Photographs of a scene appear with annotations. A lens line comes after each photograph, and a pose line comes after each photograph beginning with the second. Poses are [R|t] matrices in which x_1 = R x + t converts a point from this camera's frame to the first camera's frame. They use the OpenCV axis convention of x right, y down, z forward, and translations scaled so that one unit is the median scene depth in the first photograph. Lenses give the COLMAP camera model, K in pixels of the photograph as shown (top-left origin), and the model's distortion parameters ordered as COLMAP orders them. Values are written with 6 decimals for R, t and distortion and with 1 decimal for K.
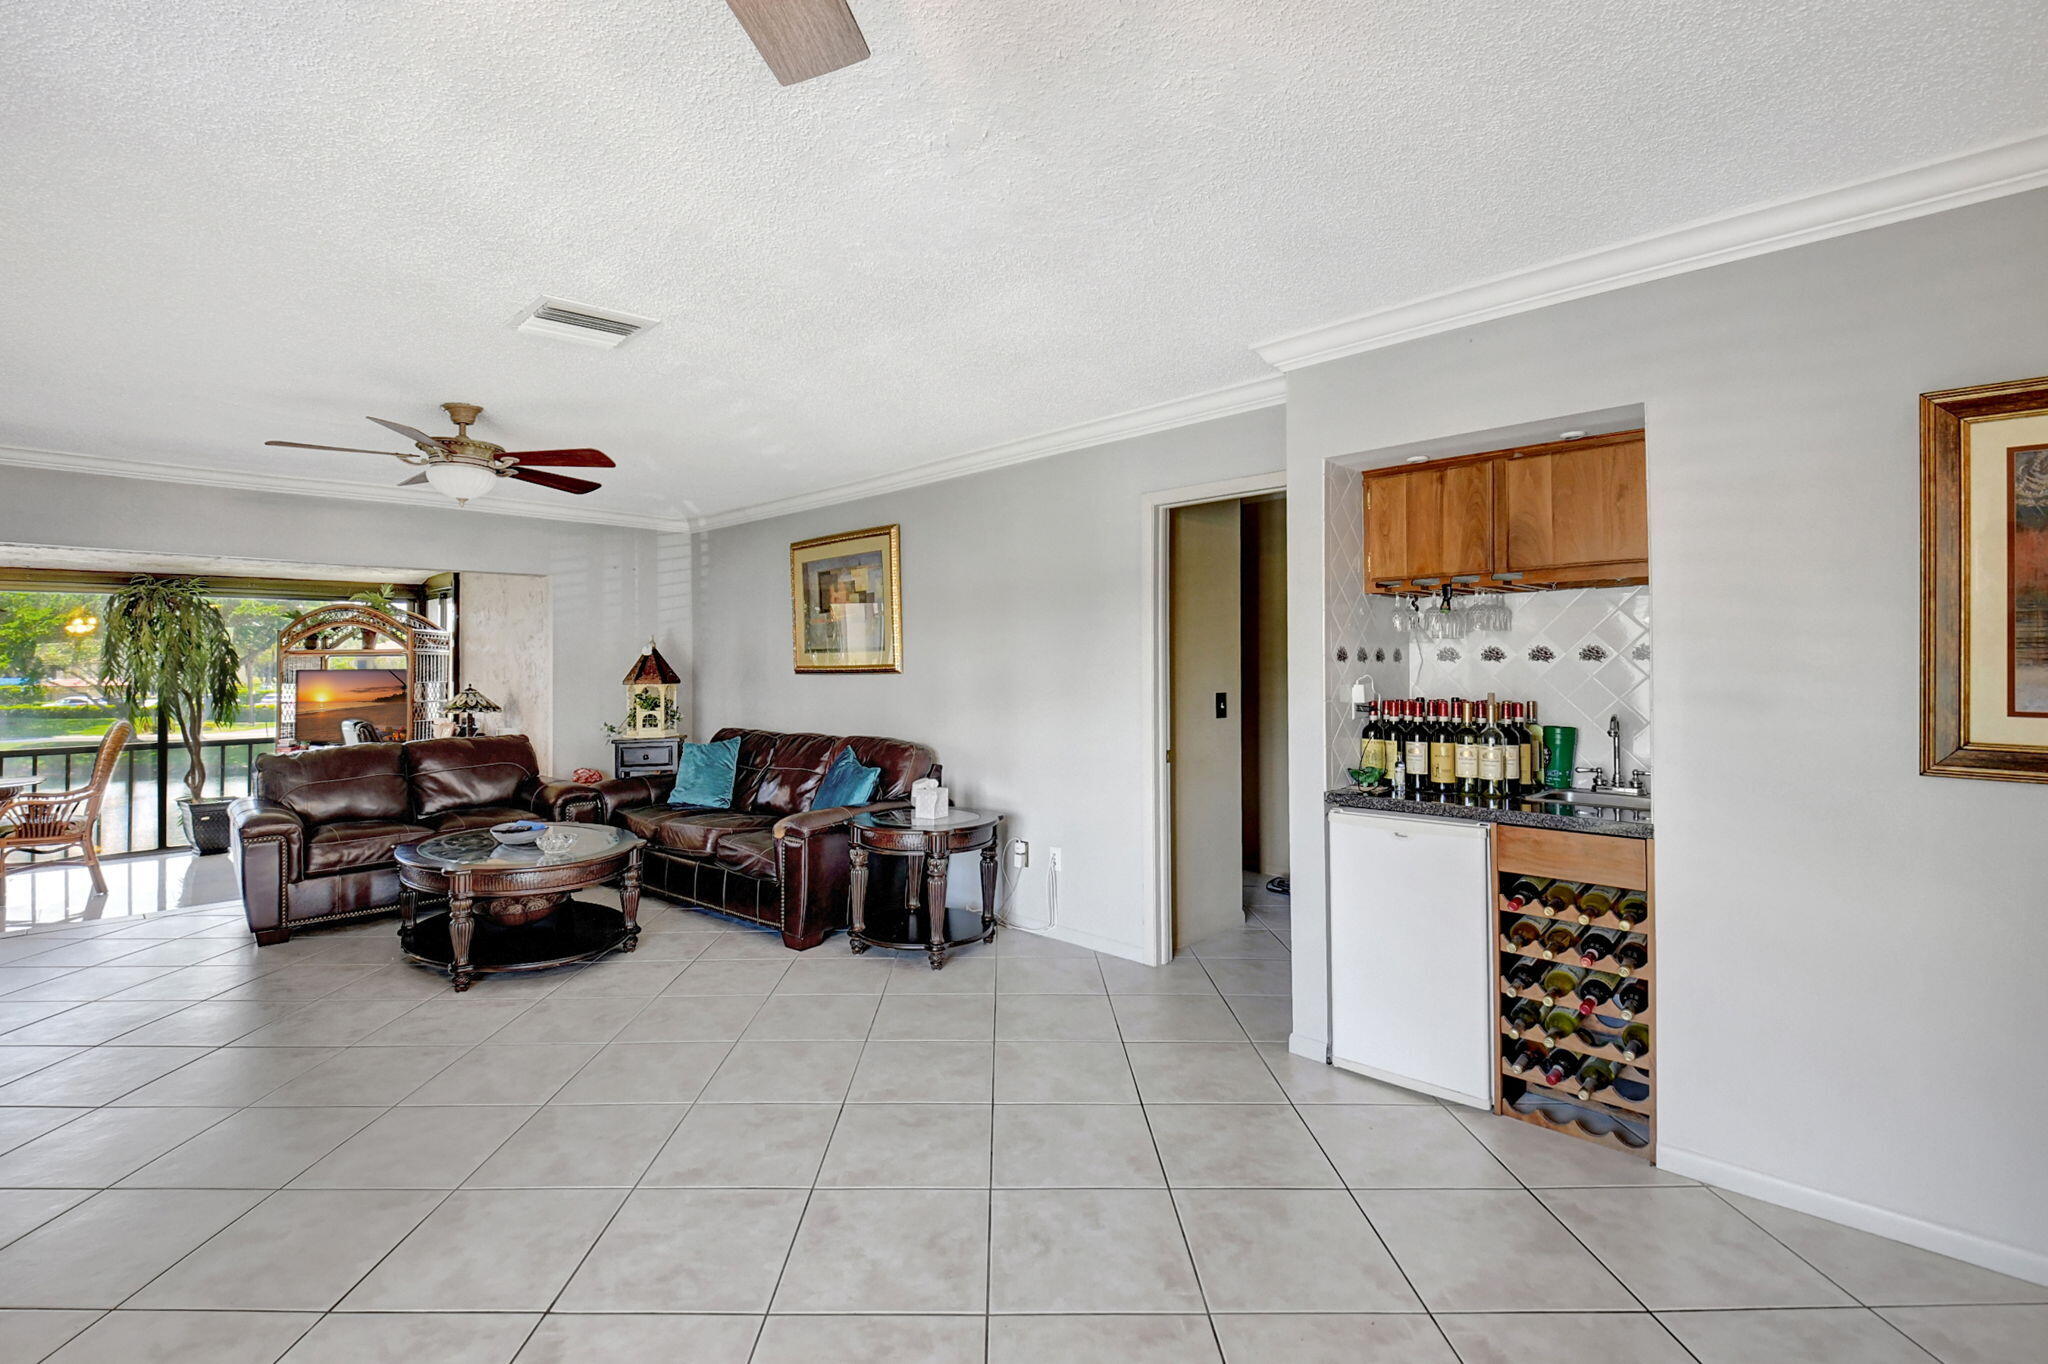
lens RADIAL K [[933.3, 0, 1021.5], [0, 933.3, 677.0], [0, 0, 1]] dist [0.067085, -0.052834]
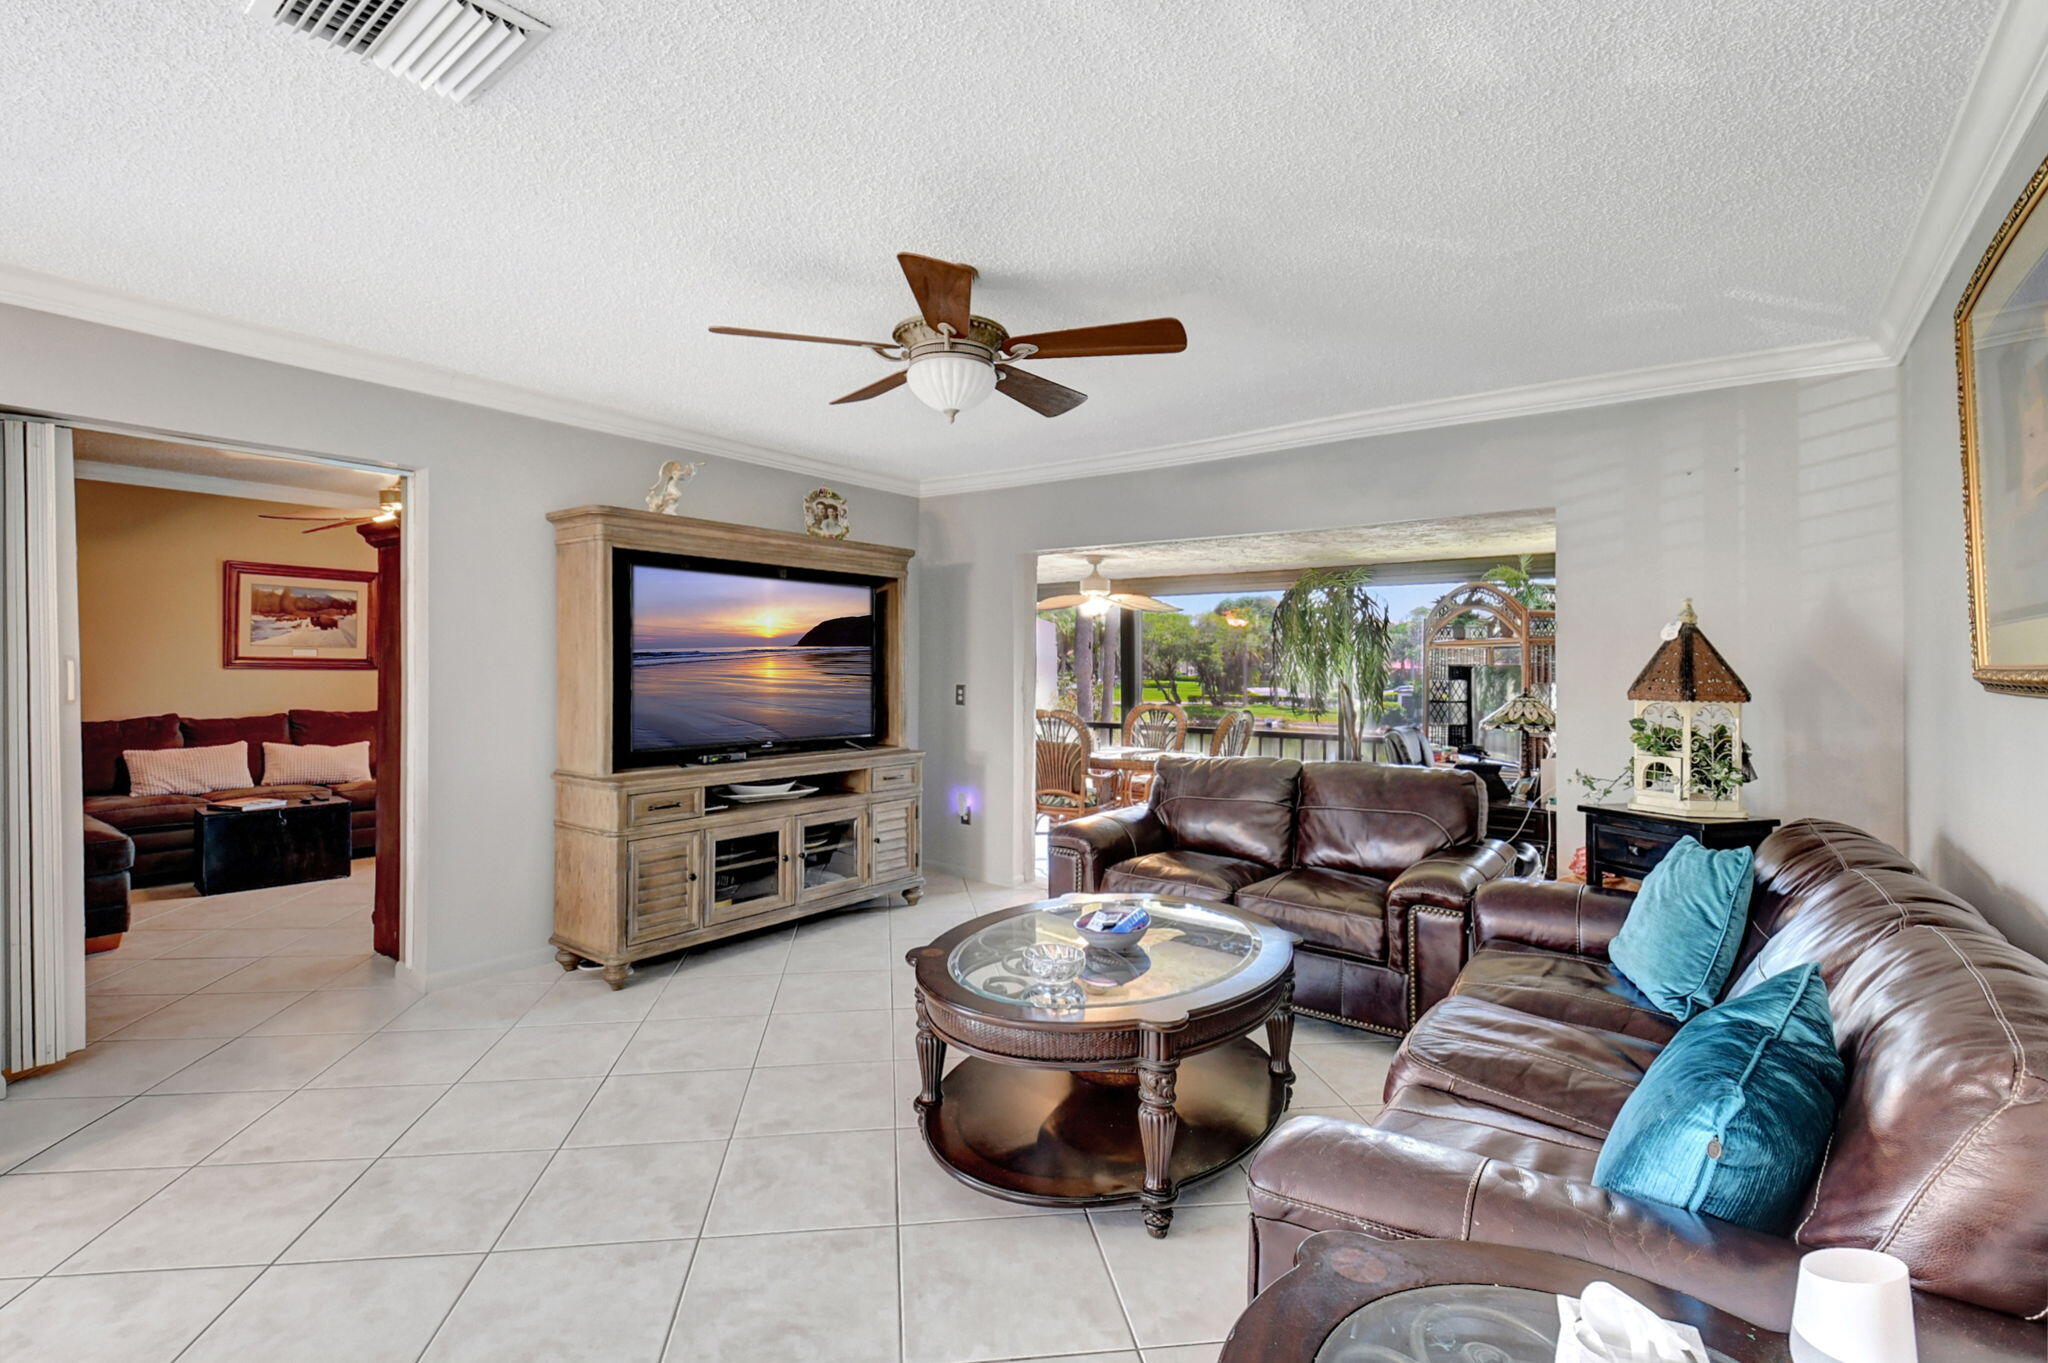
lens RADIAL K [[933.3, 0, 1021.5], [0, 933.3, 676.5], [0, 0, 1]] dist [0.067085, -0.052834]
pose [[0.107979, 0.024104, -0.993861, 0.055699], [-0.022566, 0.999508, 0.021789, -0.009213], [0.993897, 0.020075, 0.108469, 0.695191]]
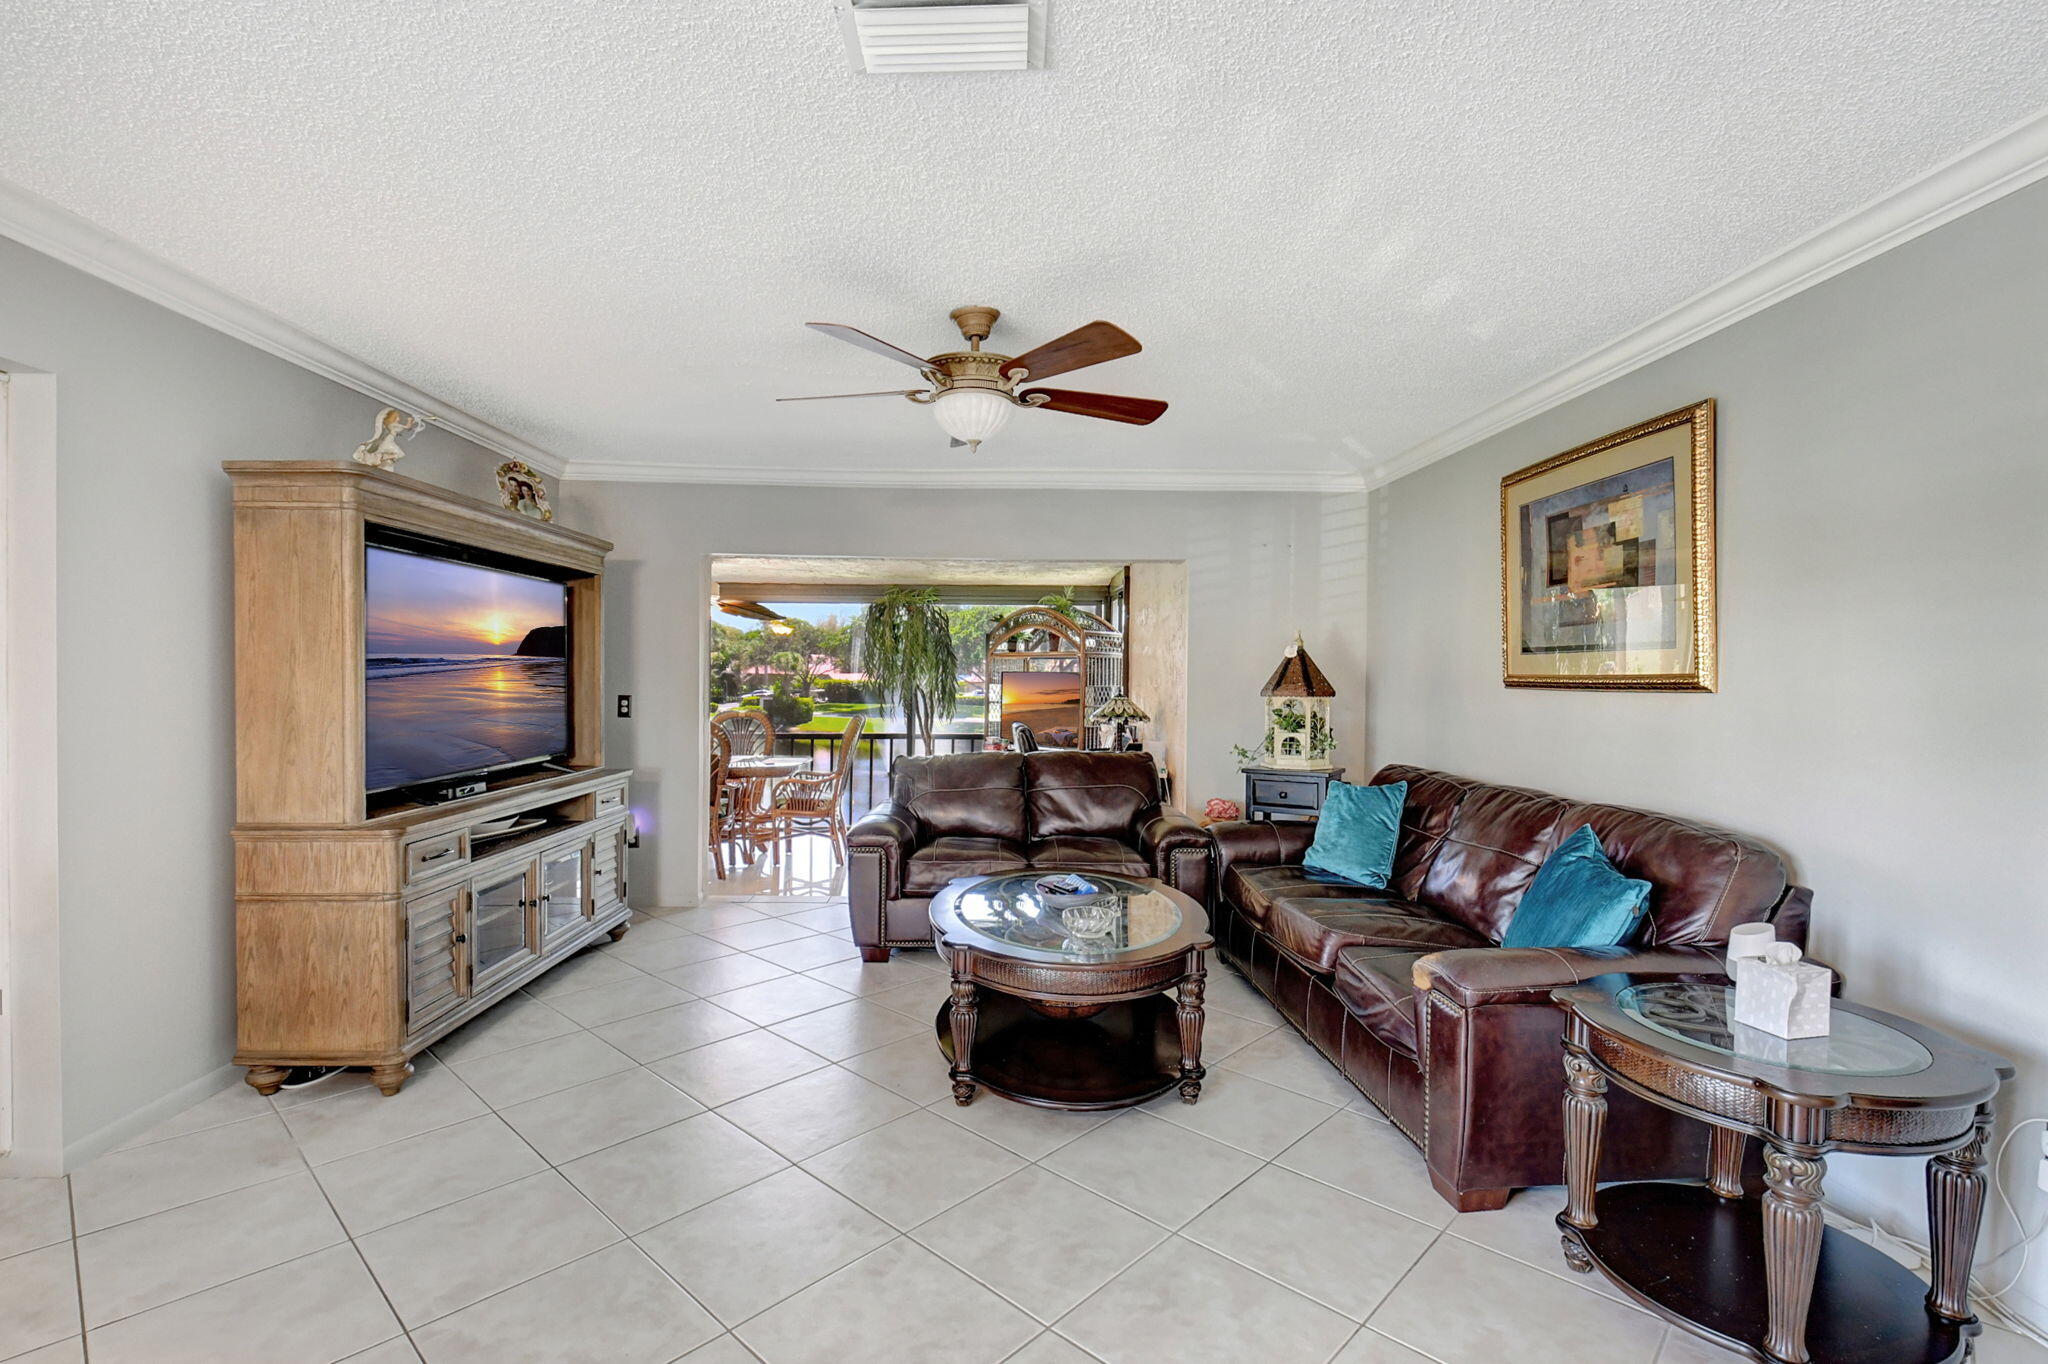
lens RADIAL K [[933.3, 0, 1021.5], [0, 933.3, 677.0], [0, 0, 1]] dist [0.067085, -0.052834]
pose [[0.713171, 0.017095, -0.700782, -0.033599], [-0.023289, 0.999729, 0.000687, -0.003609], [0.700603, 0.015831, 0.713375, 0.362441]]
